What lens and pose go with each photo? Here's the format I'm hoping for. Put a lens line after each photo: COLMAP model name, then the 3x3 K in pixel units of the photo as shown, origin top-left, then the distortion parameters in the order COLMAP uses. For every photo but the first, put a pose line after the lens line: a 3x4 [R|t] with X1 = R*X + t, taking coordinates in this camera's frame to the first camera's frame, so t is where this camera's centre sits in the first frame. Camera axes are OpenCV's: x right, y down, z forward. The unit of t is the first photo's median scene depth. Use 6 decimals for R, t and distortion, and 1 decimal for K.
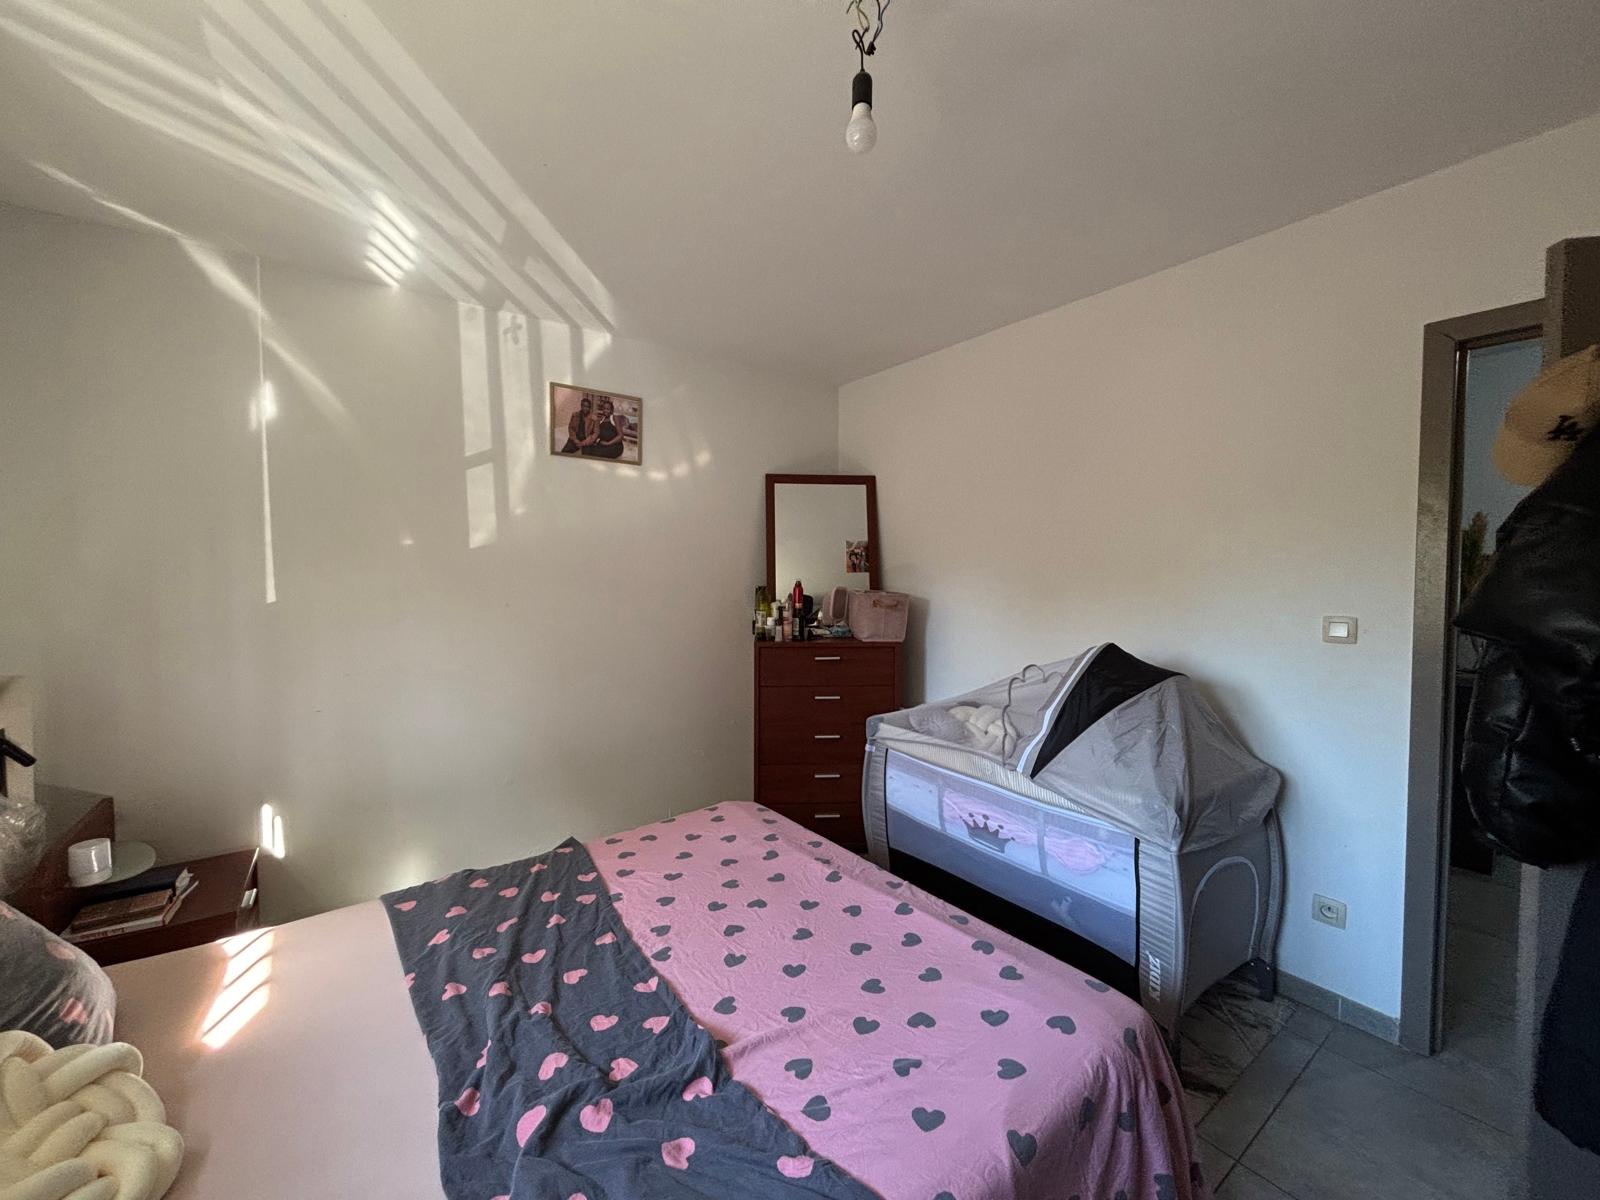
lens RADIAL K [[647.5, 0, 803.9], [0, 647.5, 595.0], [0, 0, 1]] dist [0.007823, -0.000892]
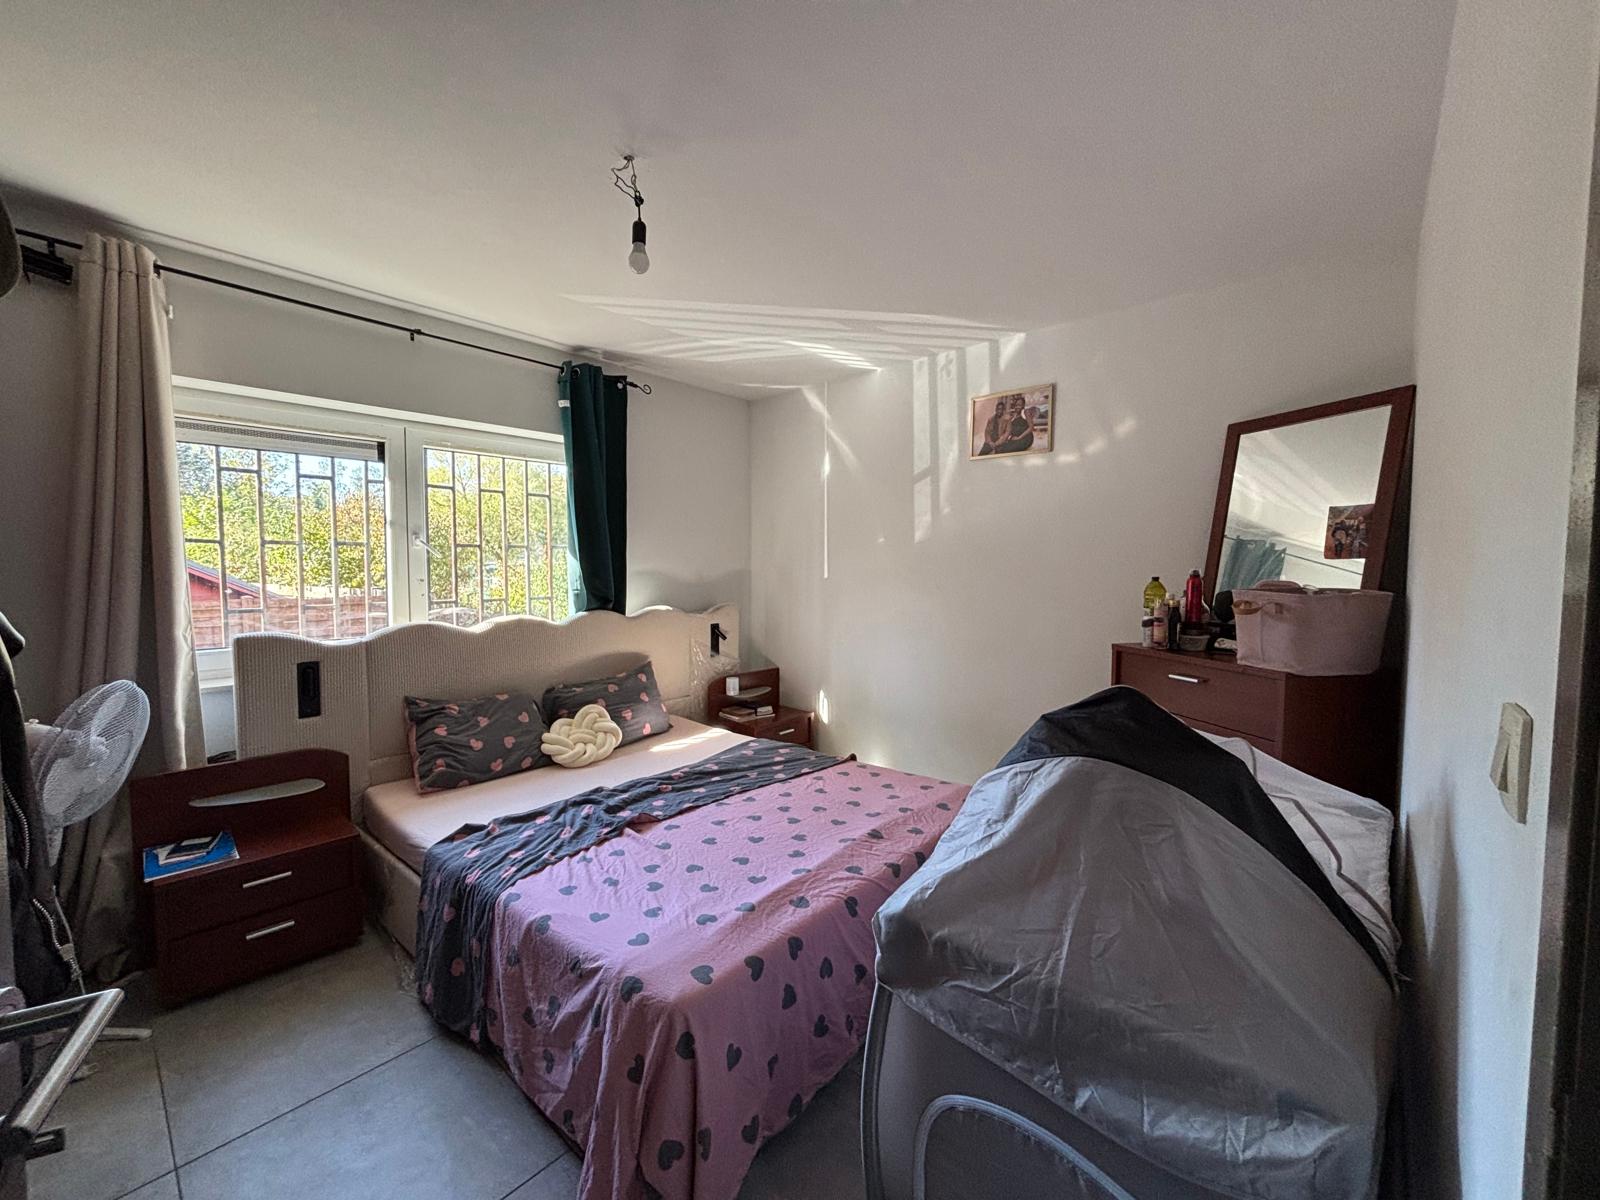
lens RADIAL K [[647.5, 0, 803.5], [0, 647.5, 602.7], [0, 0, 1]] dist [0.007823, -0.000892]
pose [[0.191900, 0.058686, -0.979658, 0.704883], [-0.034378, 0.998000, 0.053050, -0.009682], [0.980812, 0.023499, 0.193534, 0.471347]]
